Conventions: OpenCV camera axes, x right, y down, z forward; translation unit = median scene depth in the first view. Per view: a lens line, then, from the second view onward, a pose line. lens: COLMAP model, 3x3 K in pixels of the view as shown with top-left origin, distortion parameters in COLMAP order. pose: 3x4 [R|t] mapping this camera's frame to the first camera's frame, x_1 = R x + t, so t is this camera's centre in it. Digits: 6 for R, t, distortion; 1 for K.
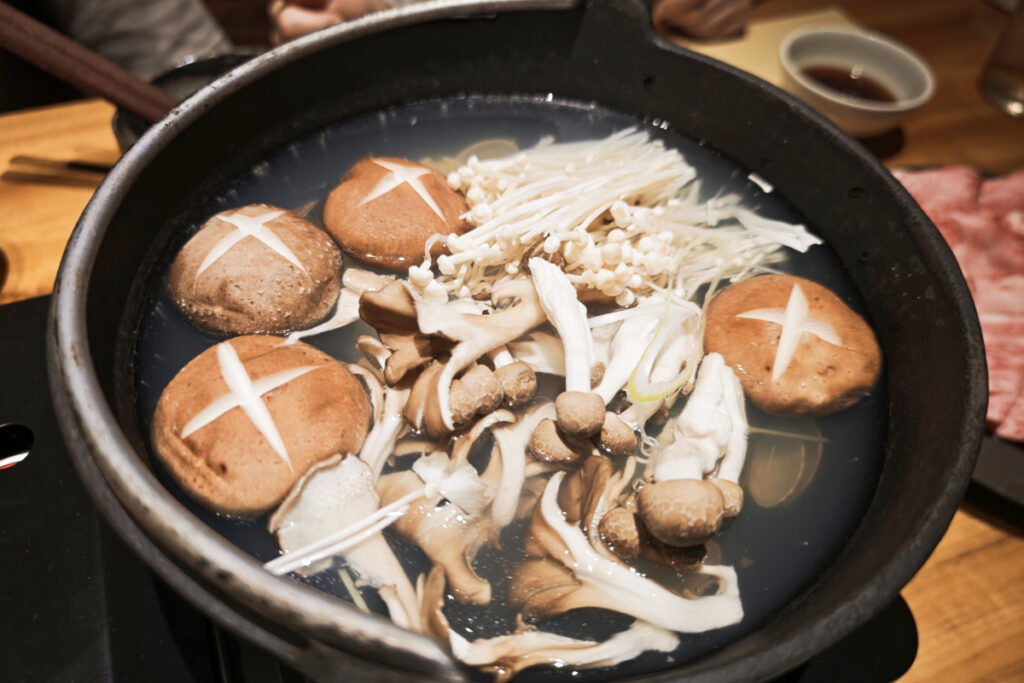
lens RADIAL K [[677.3, 0, 512.0], [0, 677.3, 341.5], [0, 0, 1]] dist [-0.005778, -0.001980]
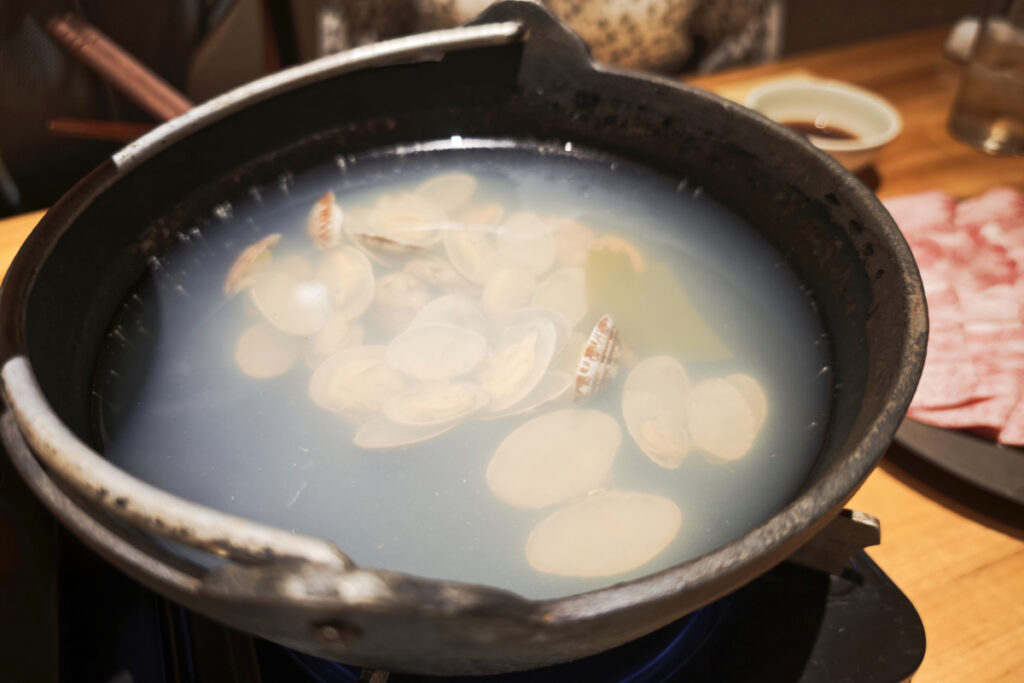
lens RADIAL K [[673.9, 0, 481.7], [0, 673.9, 325.7], [0, 0, 1]] dist [-0.009272, -0.005392]
pose [[0.996590, -0.074995, -0.034411, 0.077146], [0.070006, 0.989240, -0.128468, 0.130129], [0.043676, 0.125621, 0.991116, 0.009114]]
